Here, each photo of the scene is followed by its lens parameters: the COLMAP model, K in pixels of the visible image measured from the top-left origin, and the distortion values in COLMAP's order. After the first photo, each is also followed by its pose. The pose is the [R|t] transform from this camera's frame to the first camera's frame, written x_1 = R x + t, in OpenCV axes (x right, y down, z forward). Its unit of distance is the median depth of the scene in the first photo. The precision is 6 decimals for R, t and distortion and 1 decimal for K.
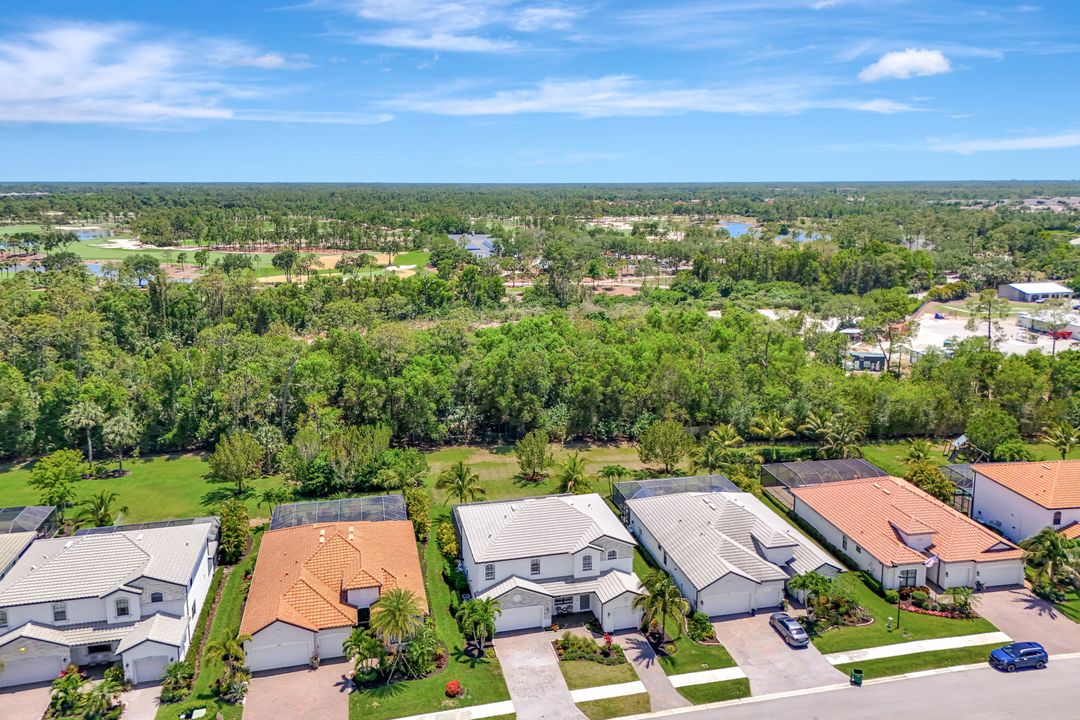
lens RADIAL K [[817.5, 0, 539.8], [0, 817.5, 296.7], [0, 0, 1]] dist [0.051976, -0.007841]
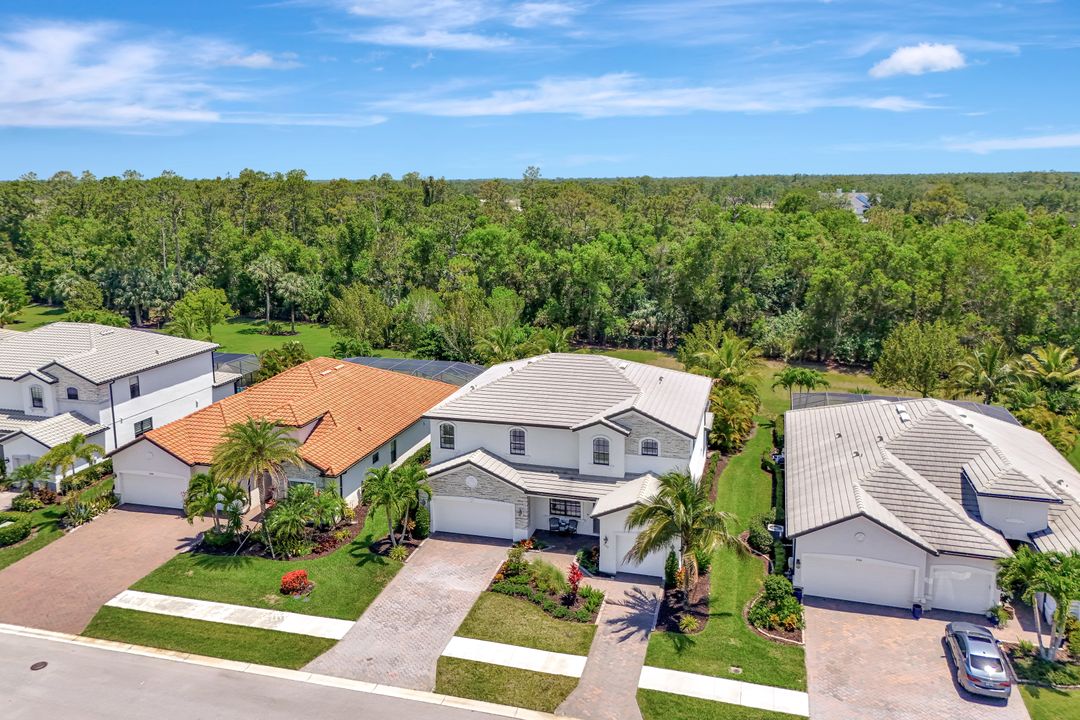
lens RADIAL K [[817.5, 0, 539.8], [0, 817.5, 296.7], [0, 0, 1]] dist [0.051976, -0.007841]
pose [[0.871174, 0.062059, -0.487037, 0.301516], [-0.065148, 0.997819, 0.010612, 0.217389], [0.486633, 0.022485, 0.873317, 0.487280]]
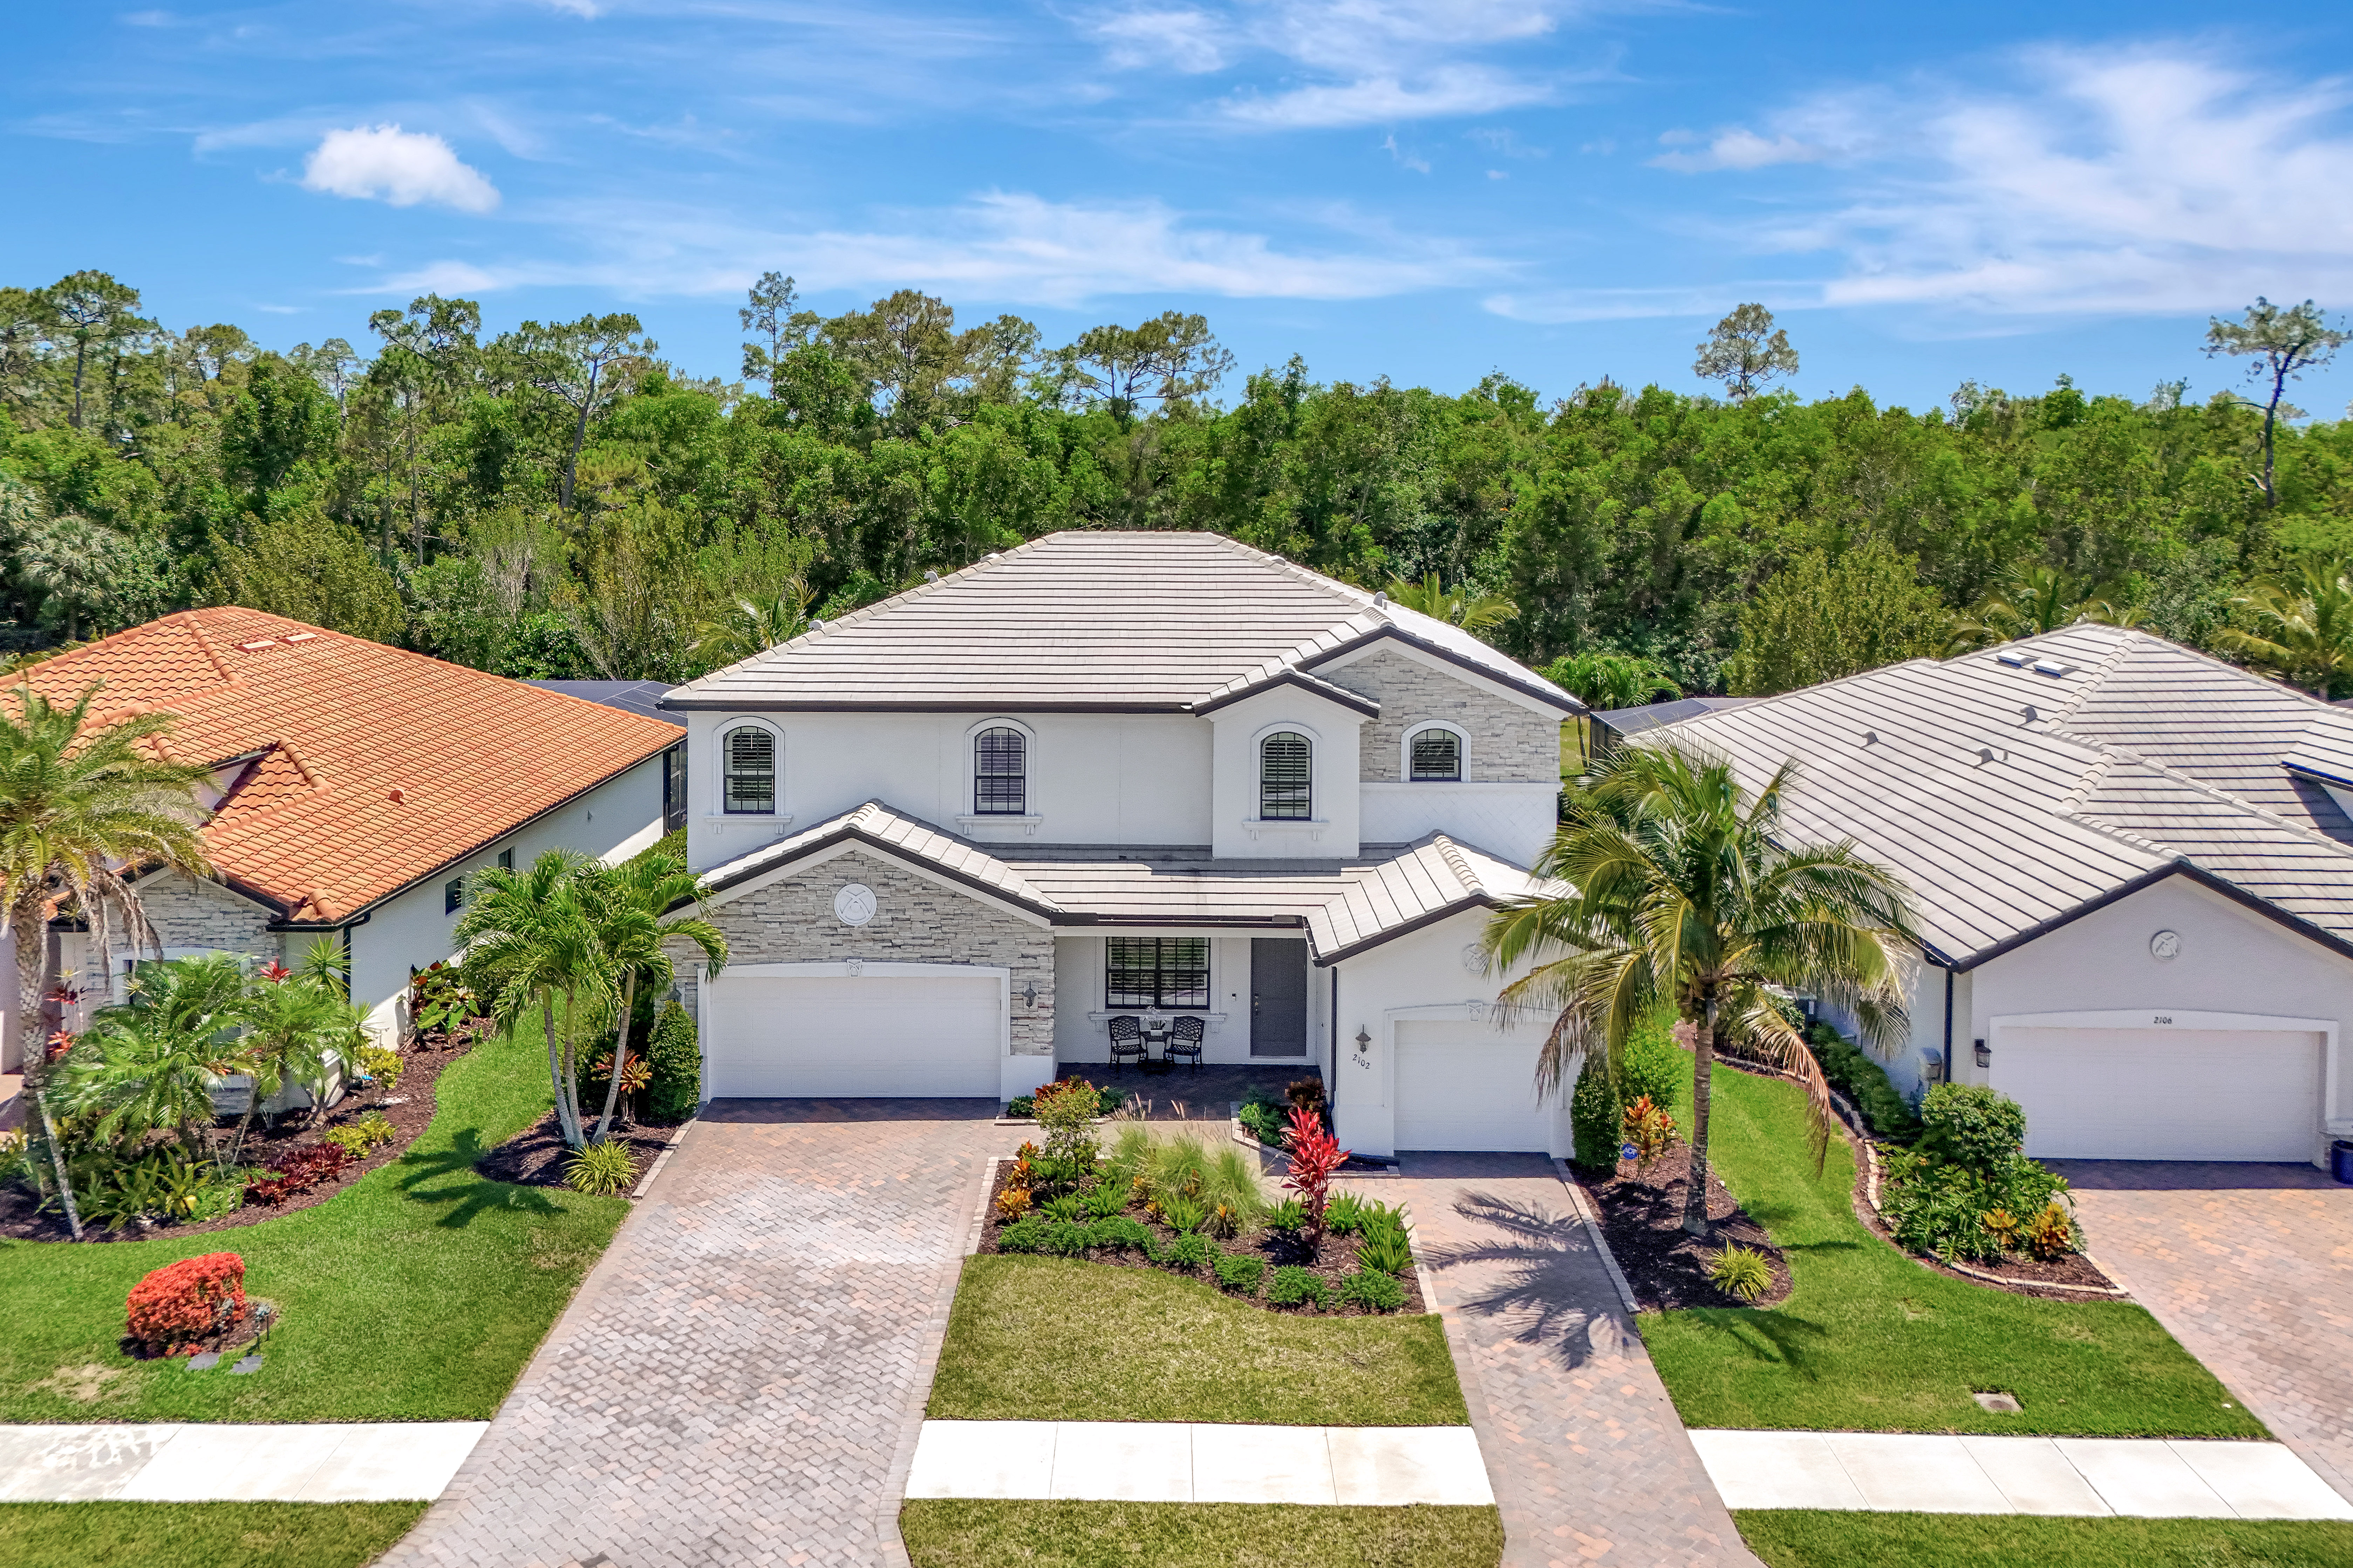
lens RADIAL K [[1798.1, 0, 1183.9], [0, 1798.1, 527.5], [0, 0, 1]] dist [0.043232, -0.007130]
pose [[0.971330, 0.013478, -0.237355, 0.131694], [-0.041712, 0.992566, -0.114336, 0.323905], [0.234049, 0.120958, 0.964671, 0.626221]]
